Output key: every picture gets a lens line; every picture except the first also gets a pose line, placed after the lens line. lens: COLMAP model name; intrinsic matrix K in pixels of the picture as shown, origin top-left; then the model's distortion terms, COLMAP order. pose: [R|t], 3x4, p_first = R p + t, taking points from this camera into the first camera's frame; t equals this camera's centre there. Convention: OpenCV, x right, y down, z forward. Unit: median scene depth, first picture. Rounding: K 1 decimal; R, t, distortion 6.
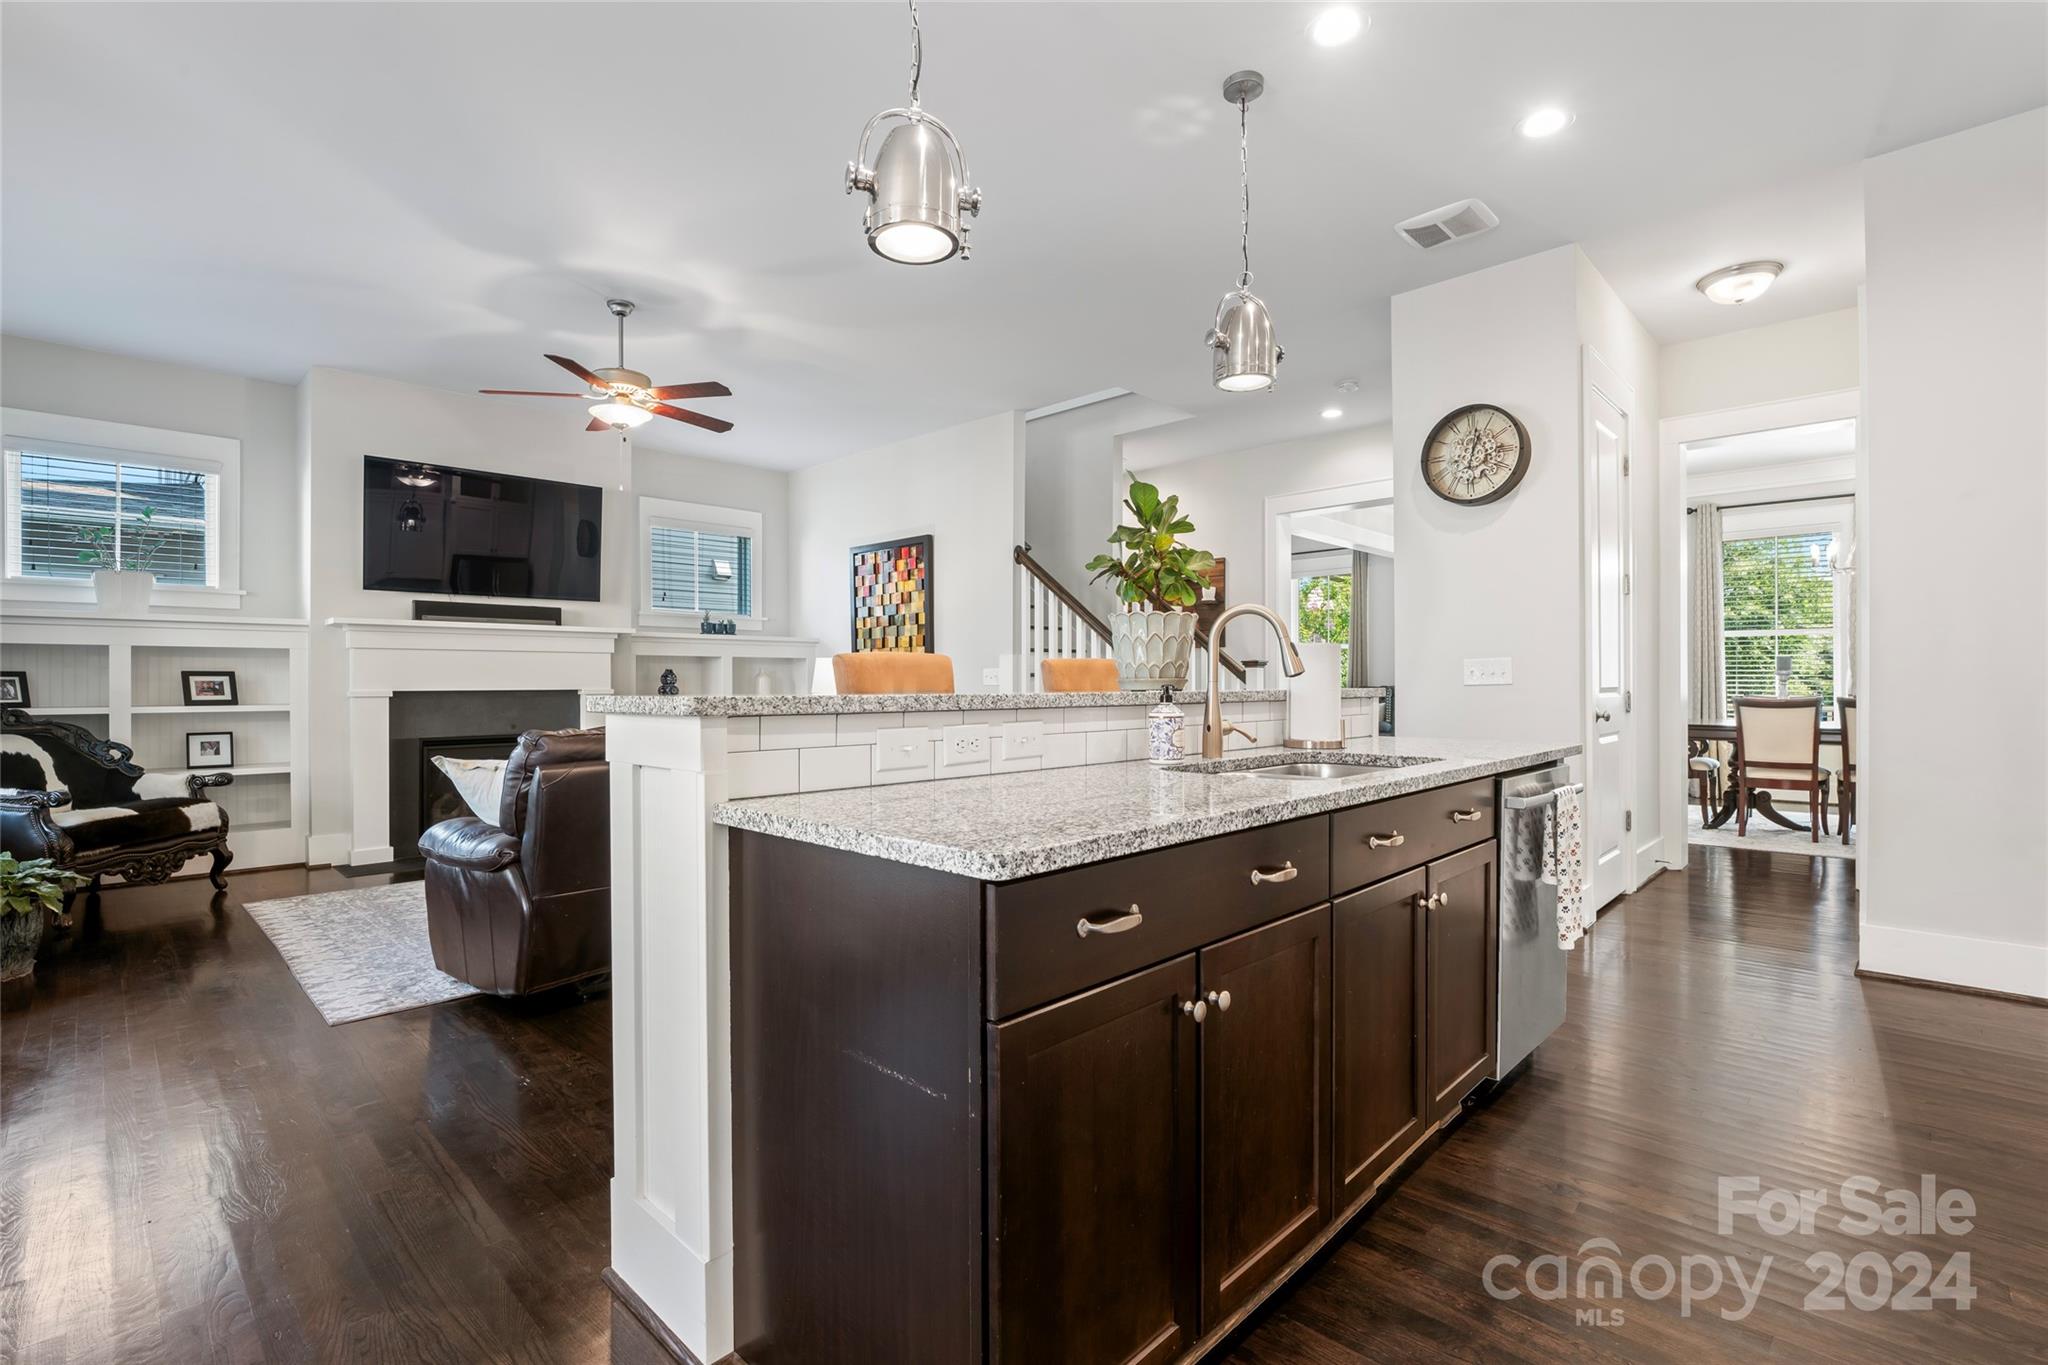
lens RADIAL K [[925.0, 0, 1016.6], [0, 925.0, 685.8], [0, 0, 1]] dist [-0.017358, 0.001325]
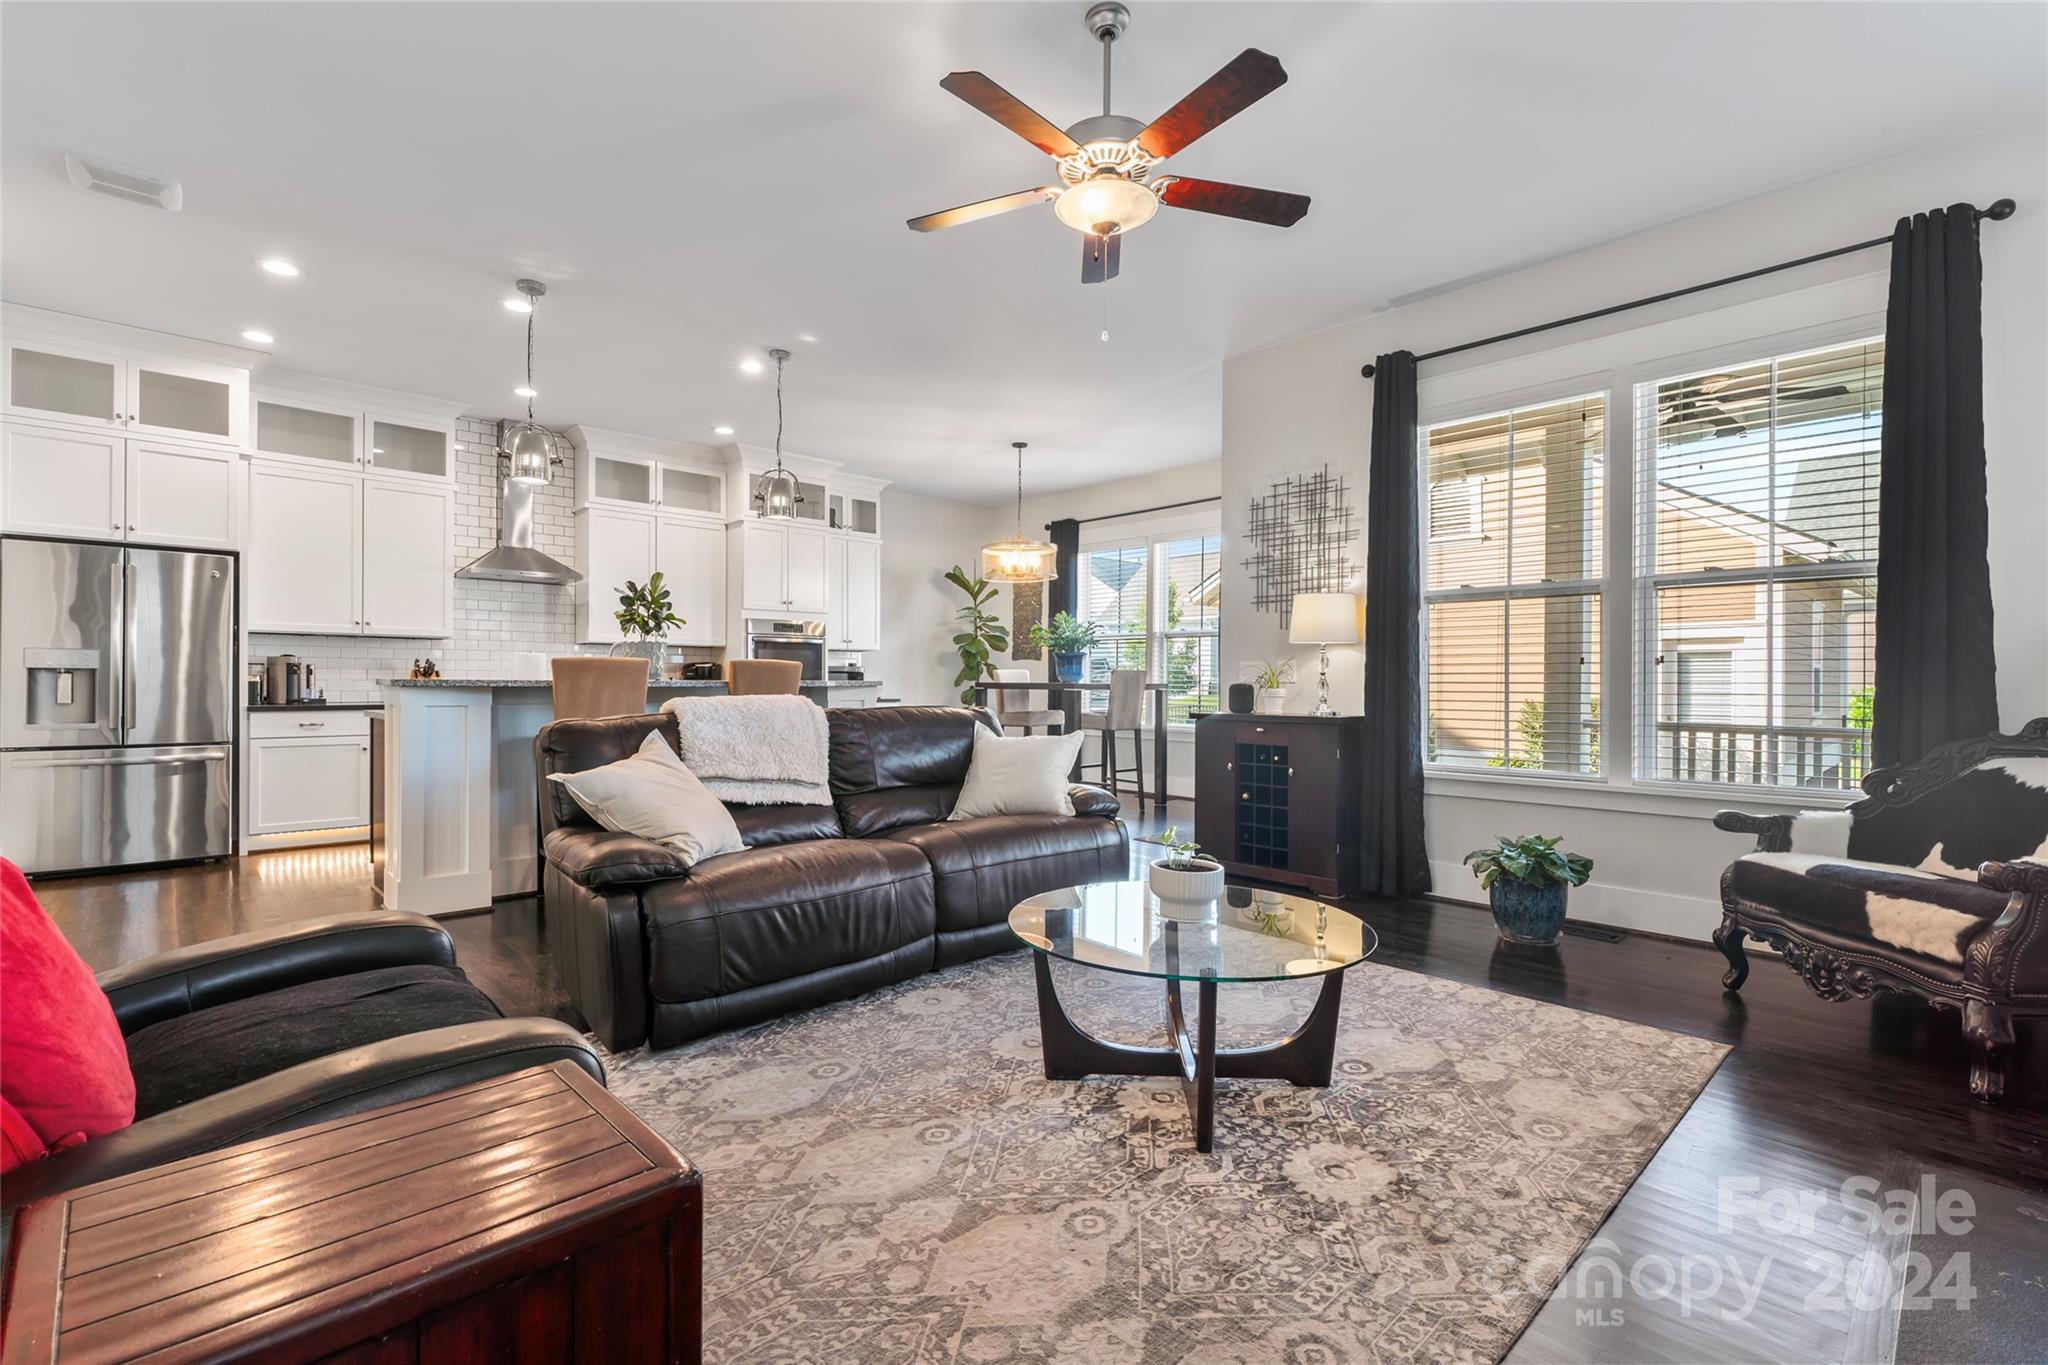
lens RADIAL K [[913.8, 0, 1014.1], [0, 913.8, 681.7], [0, 0, 1]] dist [-0.001825, -0.001085]
pose [[-0.999072, -0.003551, 0.042927, -0.343813], [-0.003436, 0.999990, 0.002747, 0.000782], [-0.042937, 0.002597, -0.999074, 1.362923]]
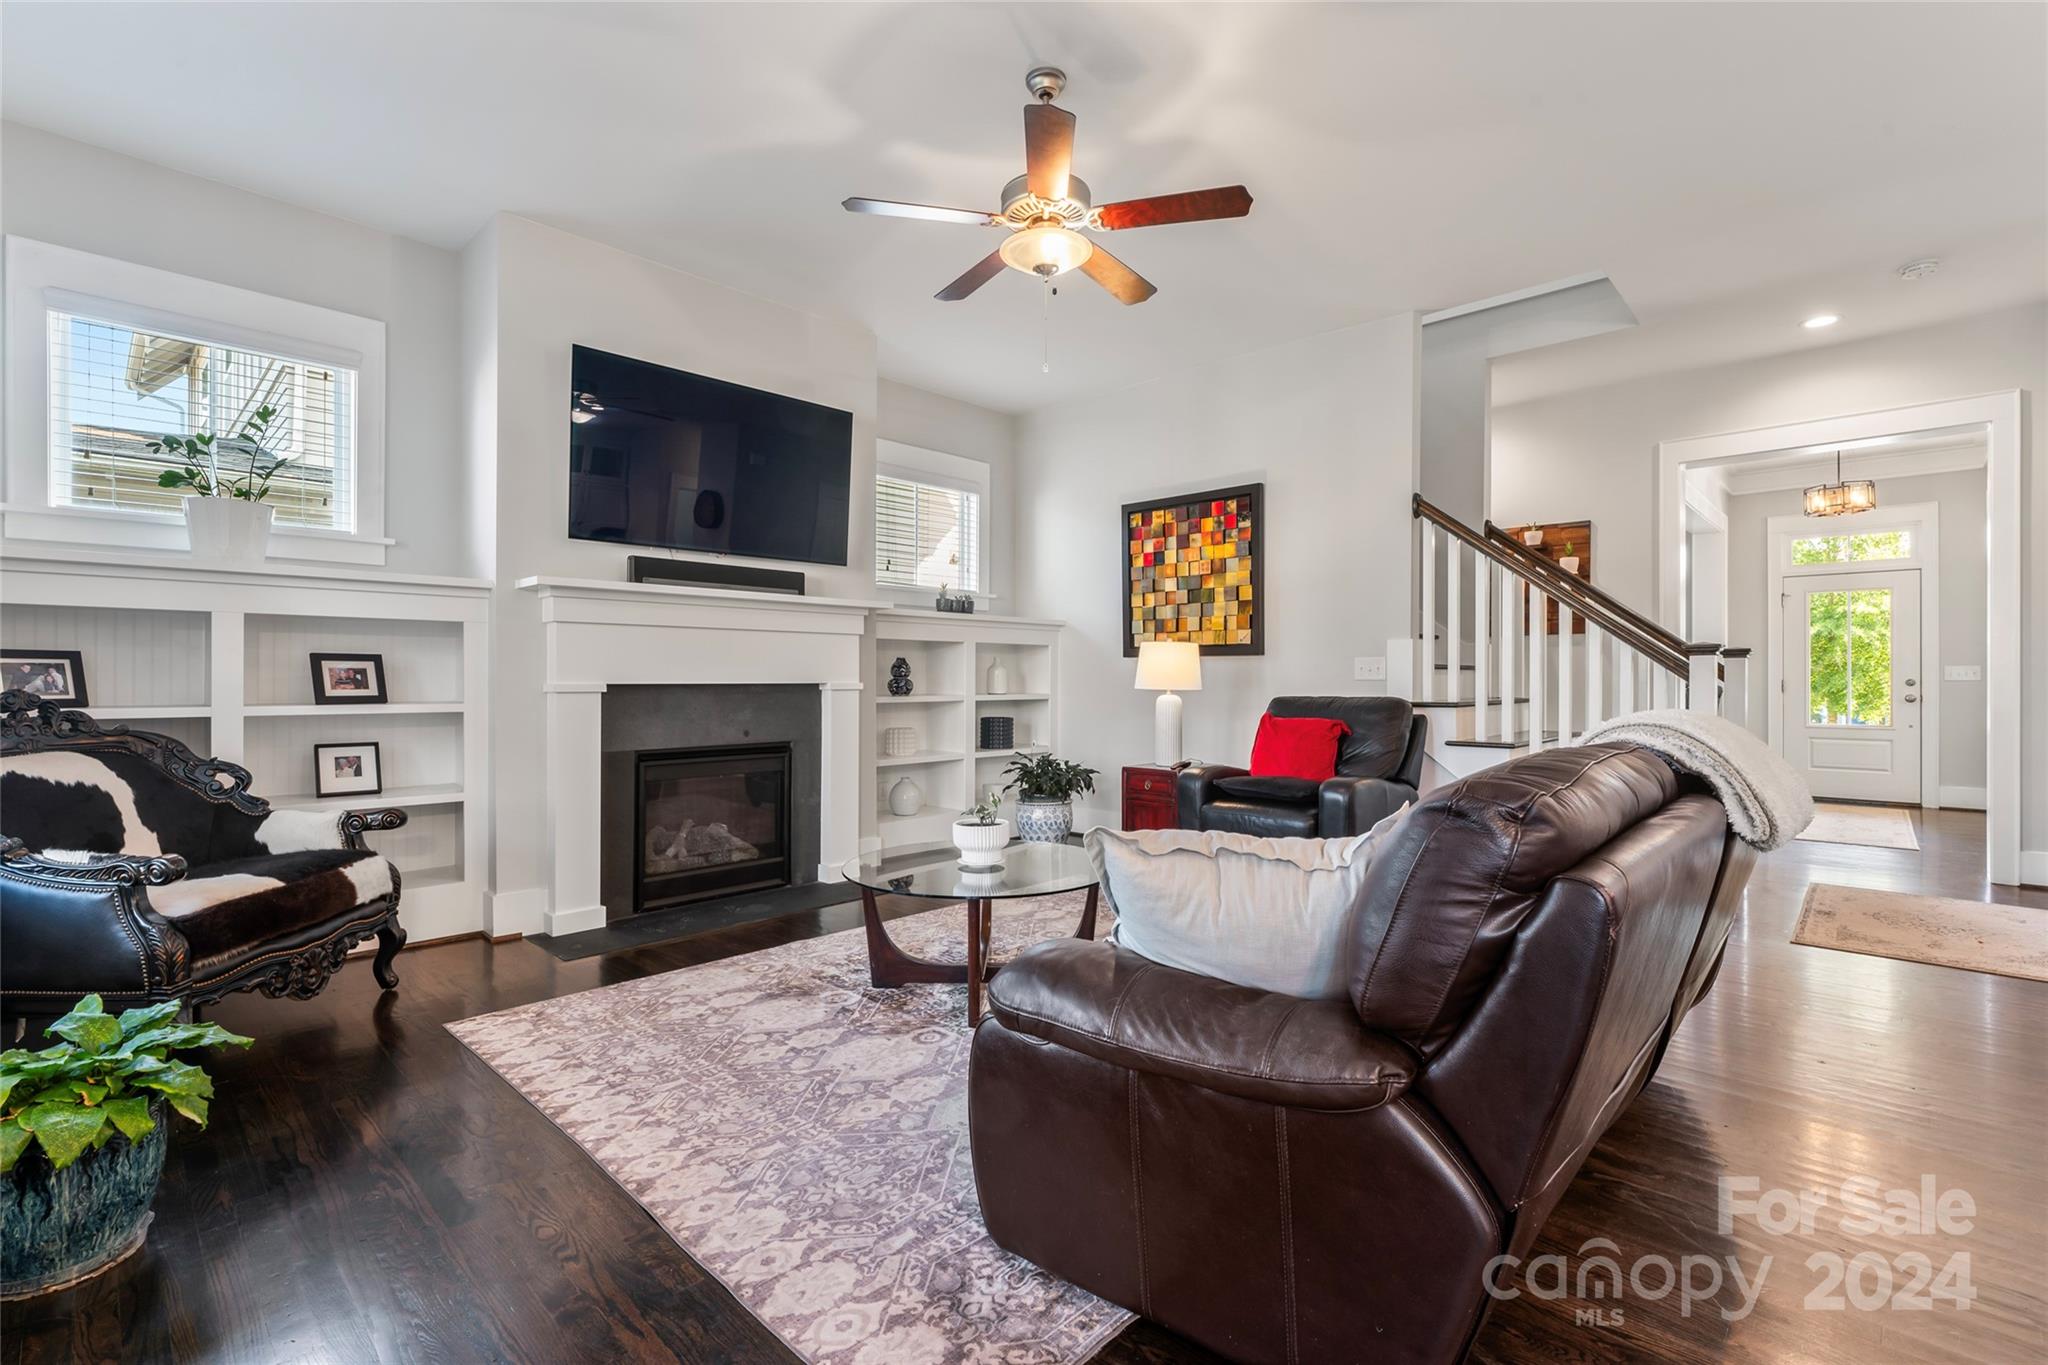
lens RADIAL K [[913.8, 0, 1014.1], [0, 913.8, 681.7], [0, 0, 1]] dist [-0.001825, -0.001085]
pose [[0.999984, 0.004236, 0.003864, -0.392263], [-0.004232, 0.999990, -0.001178, 0.003581], [-0.003868, 0.001161, 0.999992, 0.318659]]
